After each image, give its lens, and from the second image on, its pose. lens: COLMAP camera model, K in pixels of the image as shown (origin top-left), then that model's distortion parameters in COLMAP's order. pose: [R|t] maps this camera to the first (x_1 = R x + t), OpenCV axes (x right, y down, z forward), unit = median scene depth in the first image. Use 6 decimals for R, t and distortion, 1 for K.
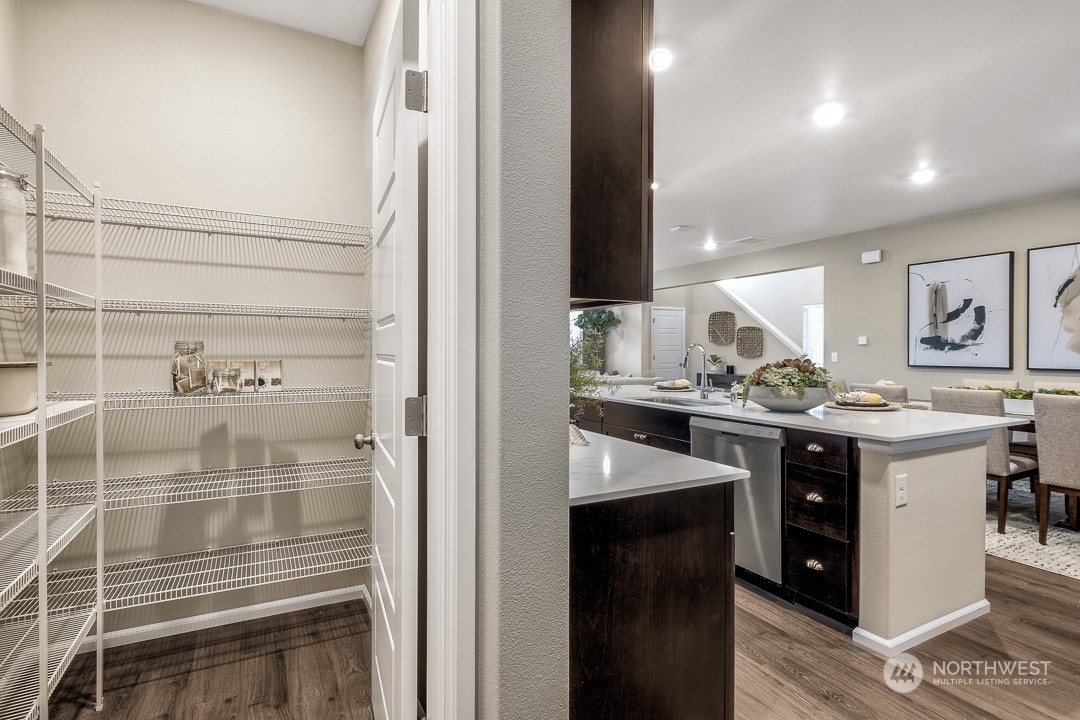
lens RADIAL K [[530.6, 0, 535.3], [0, 530.6, 351.8], [0, 0, 1]] dist [0.000387, -0.000245]
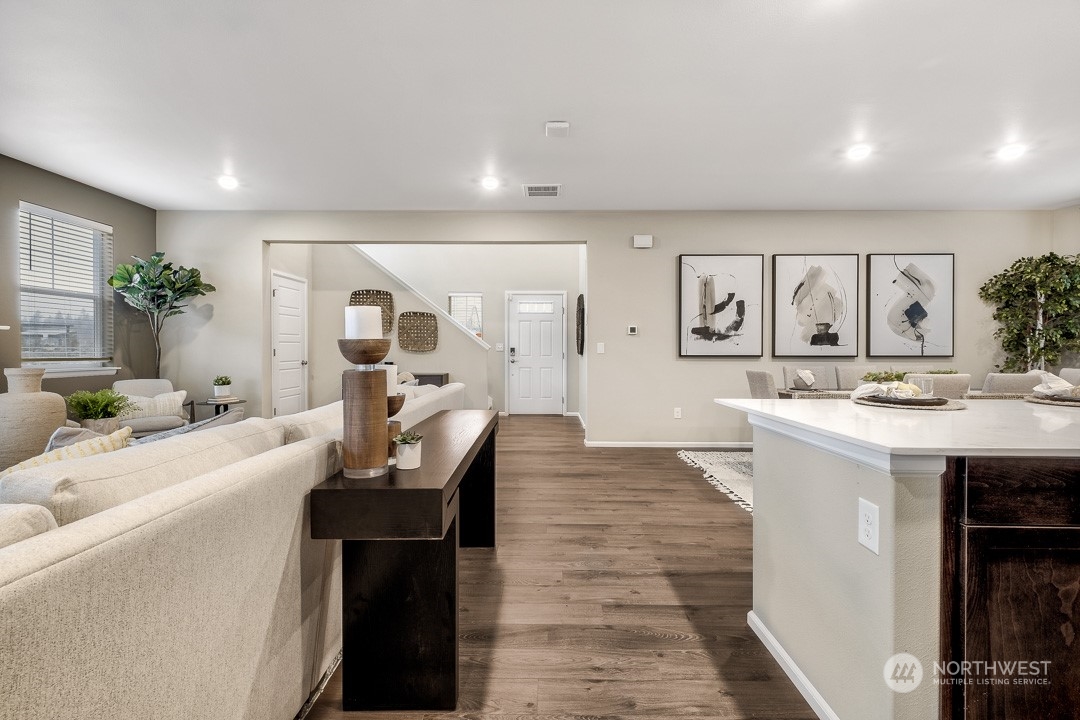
lens RADIAL K [[479.7, 0, 542.5], [0, 479.7, 354.3], [0, 0, 1]] dist [0.002842, 0.000163]
pose [[0.467464, -0.008410, 0.883972, -0.220846], [0.002313, 0.999963, 0.008290, 0.015711], [-0.884009, -0.001831, 0.467467, 0.824535]]
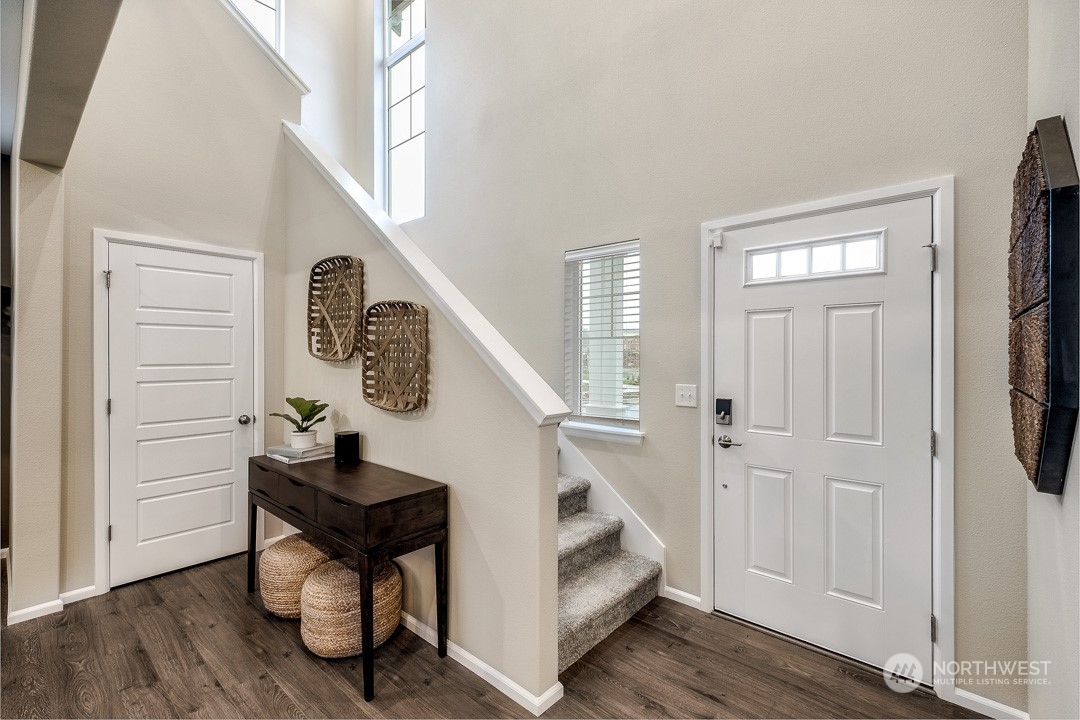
lens RADIAL K [[479.7, 0, 542.5], [0, 479.7, 354.3], [0, 0, 1]] dist [0.002842, 0.000163]
pose [[0.931808, 0.001771, 0.362947, 0.624546], [0.000992, 0.999972, -0.007424, -0.027942], [-0.362950, 0.007278, 0.931780, 1.192443]]
